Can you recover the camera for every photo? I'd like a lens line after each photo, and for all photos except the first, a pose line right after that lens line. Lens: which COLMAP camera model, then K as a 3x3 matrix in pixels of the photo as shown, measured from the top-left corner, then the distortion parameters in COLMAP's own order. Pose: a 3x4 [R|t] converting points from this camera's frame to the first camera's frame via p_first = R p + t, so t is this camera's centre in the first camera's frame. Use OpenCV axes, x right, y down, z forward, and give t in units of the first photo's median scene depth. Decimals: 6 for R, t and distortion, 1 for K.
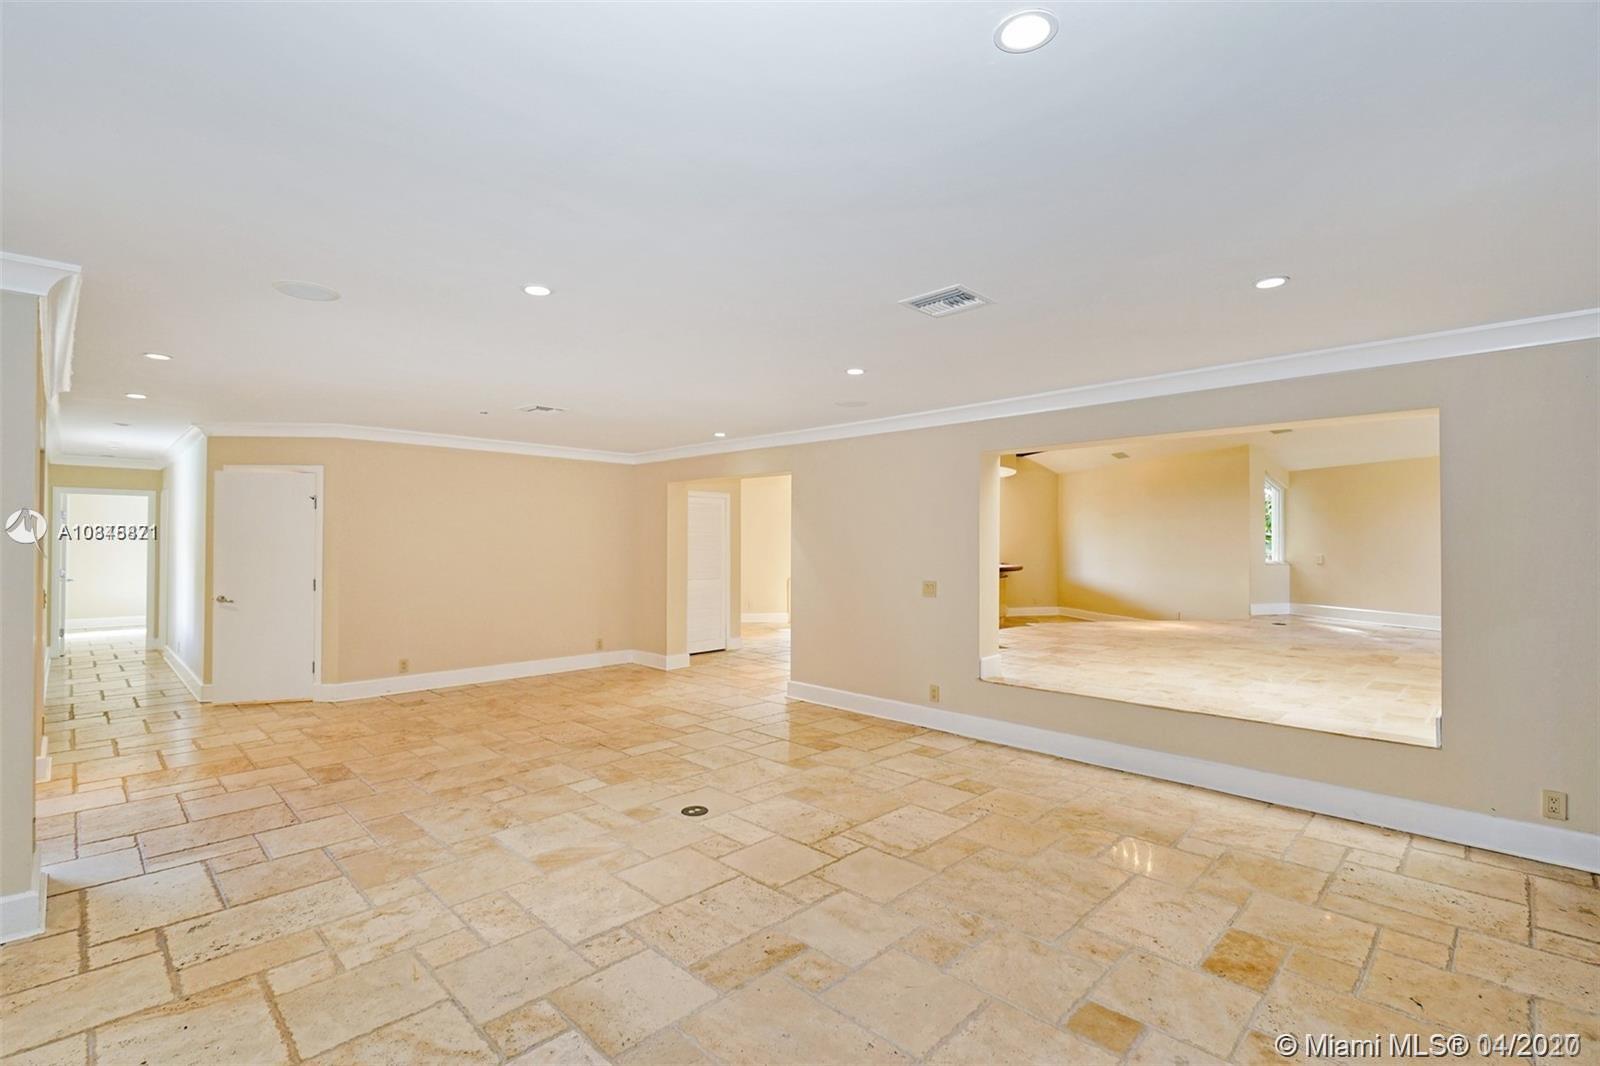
lens RADIAL K [[735.5, 0, 791.2], [0, 735.5, 537.8], [0, 0, 1]] dist [0.000442, 0.001058]
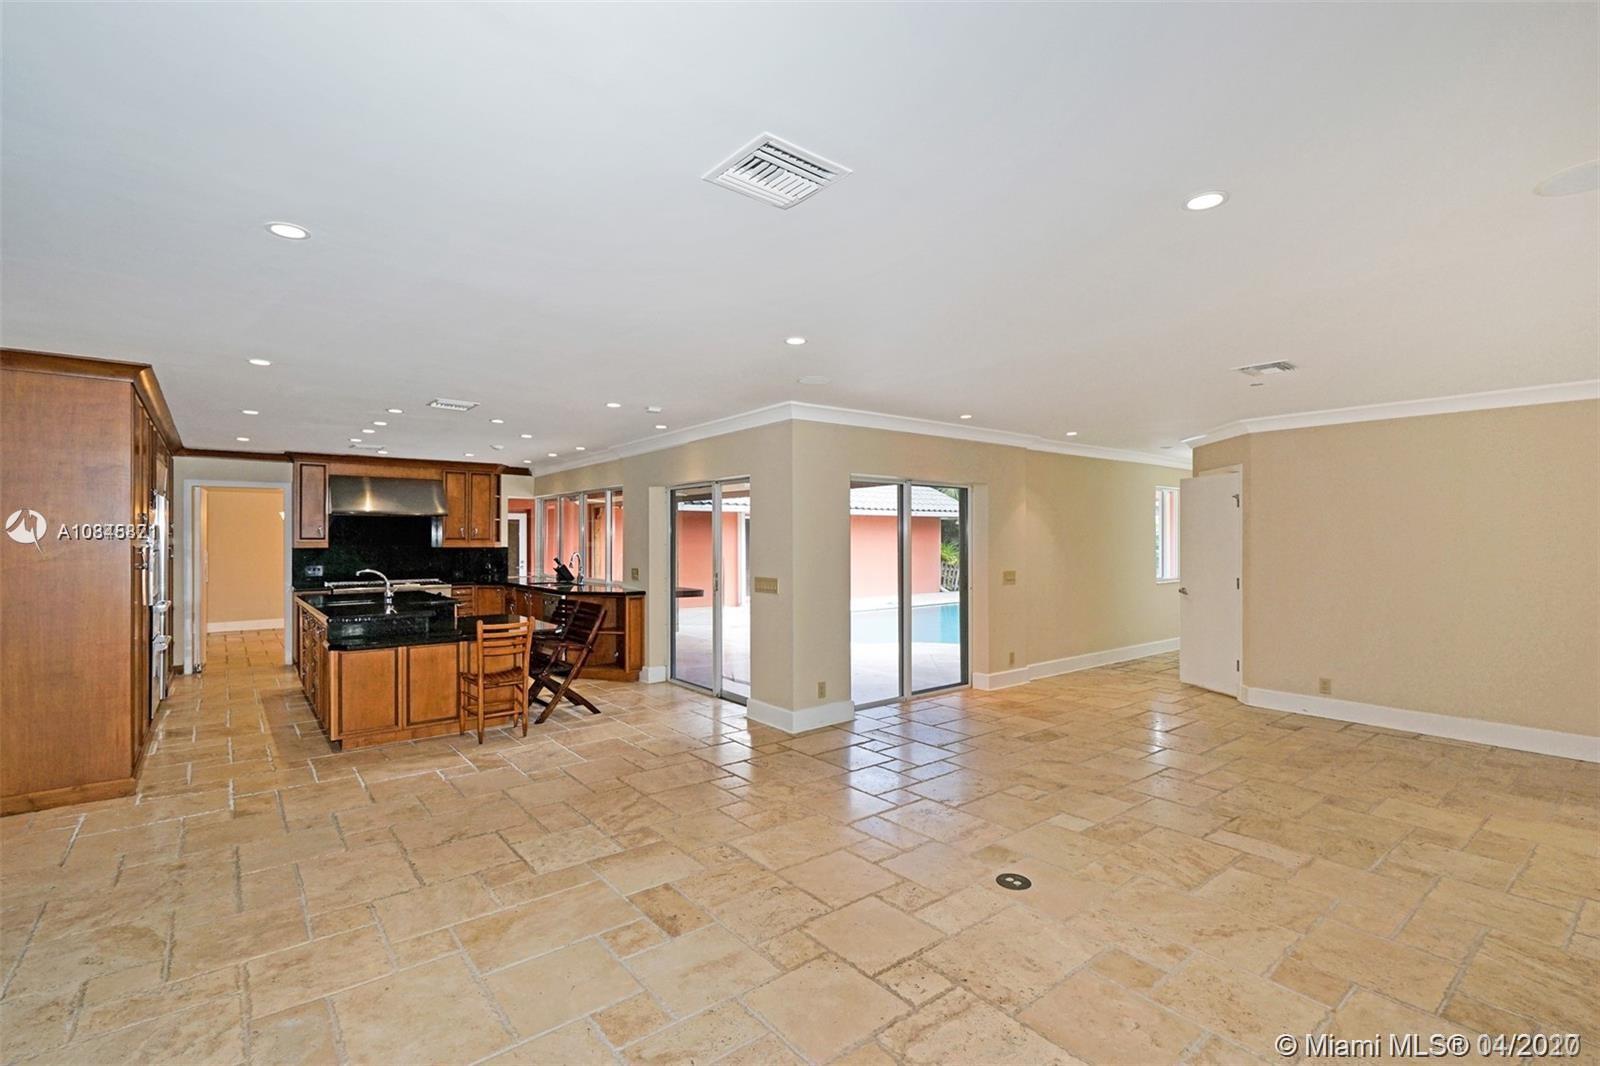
lens RADIAL K [[735.5, 0, 789.0], [0, 735.5, 535.4], [0, 0, 1]] dist [0.000442, 0.001058]
pose [[-0.126346, -0.005780, -0.991969, 0.681166], [0.007566, 0.999948, -0.006790, 0.006285], [0.991957, -0.008364, -0.126296, 0.869115]]
